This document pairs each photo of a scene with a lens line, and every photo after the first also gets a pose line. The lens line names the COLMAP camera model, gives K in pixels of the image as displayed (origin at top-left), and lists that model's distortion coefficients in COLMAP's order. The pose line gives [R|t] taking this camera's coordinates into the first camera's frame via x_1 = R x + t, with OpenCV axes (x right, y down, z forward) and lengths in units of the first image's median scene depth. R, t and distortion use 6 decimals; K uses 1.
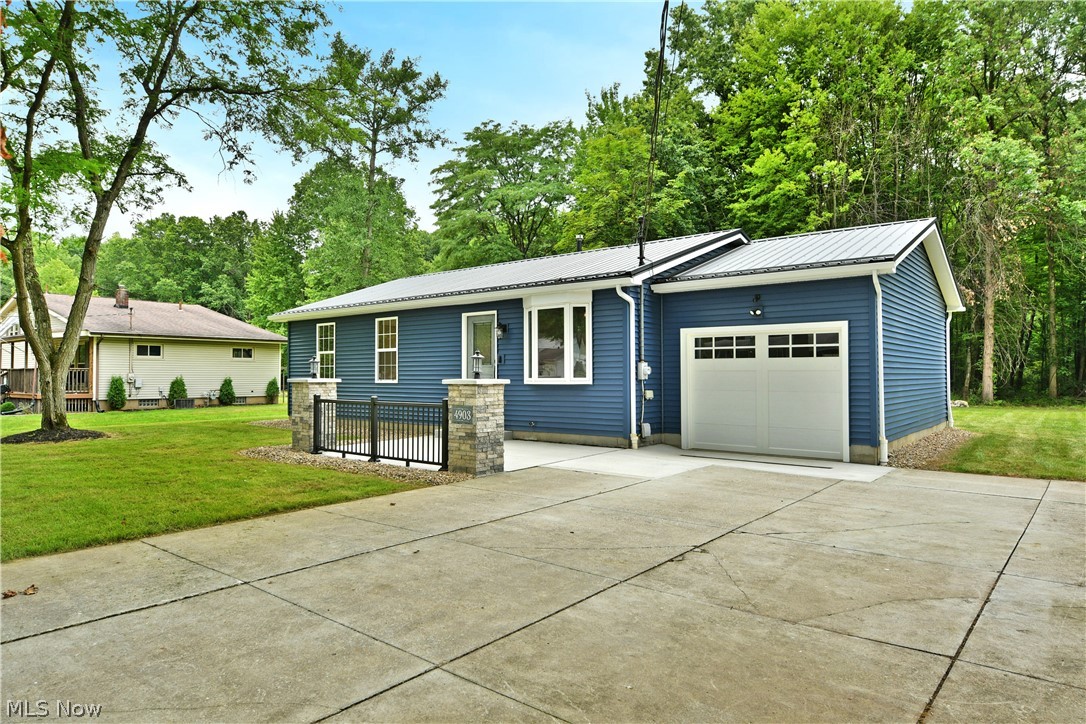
lens RADIAL K [[645.2, 0, 510.0], [0, 645.2, 362.8], [0, 0, 1]] dist [-0.007260, -0.001078]
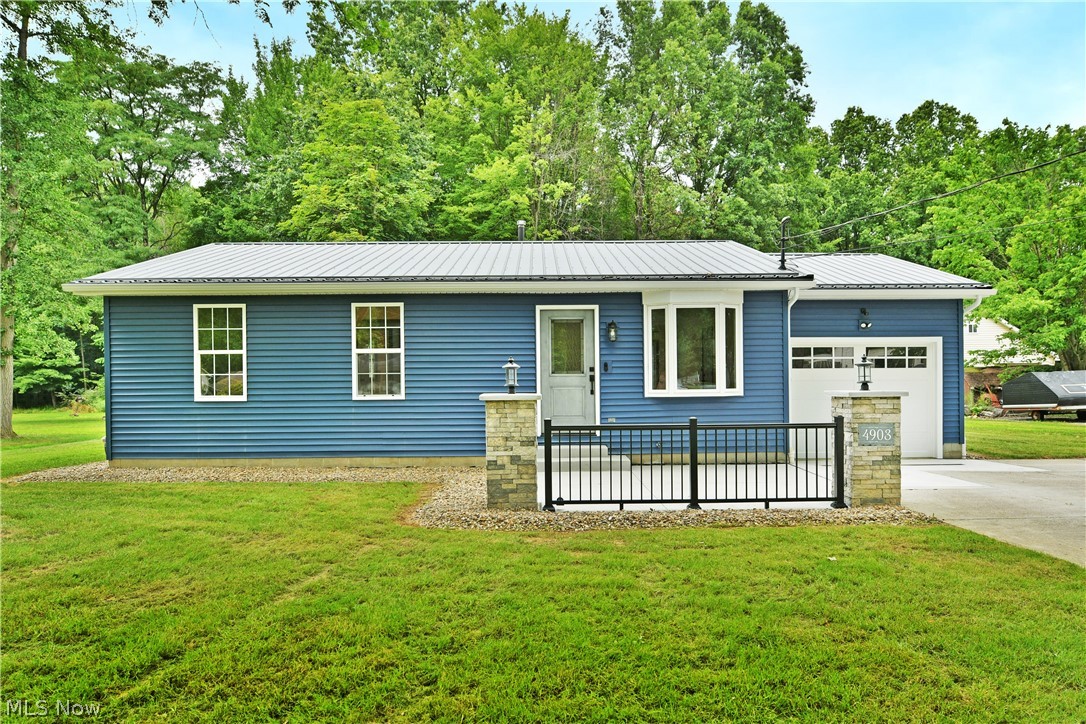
lens RADIAL K [[680.0, 0, 556.4], [0, 680.0, 387.4], [0, 0, 1]] dist [-0.009585, -0.001624]
pose [[0.760719, -0.008783, 0.649022, -0.672545], [-0.005328, 0.999790, 0.019775, 0.004404], [-0.649059, -0.018502, 0.760513, 0.440310]]
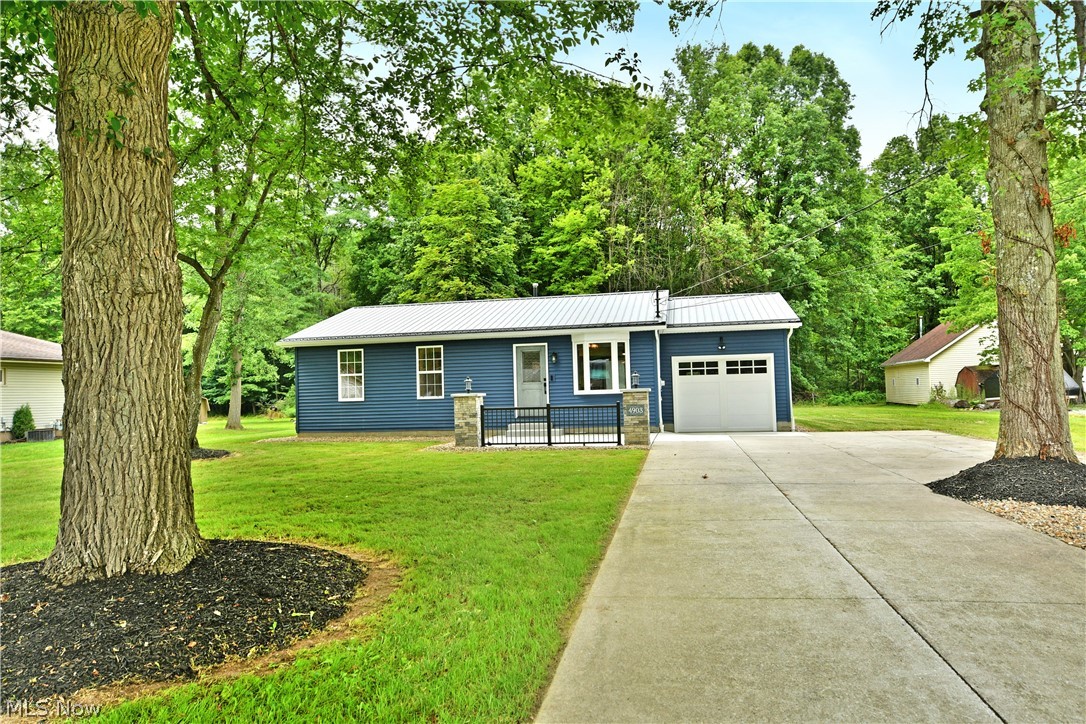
lens RADIAL K [[653.6, 0, 543.0], [0, 653.6, 362.0], [0, 0, 1]] dist [-0.010005, -0.001442]
pose [[0.883529, -0.002778, 0.468367, -0.769306], [0.017879, 0.999454, -0.027799, -0.000875], [-0.468034, 0.032935, 0.883096, -0.270480]]
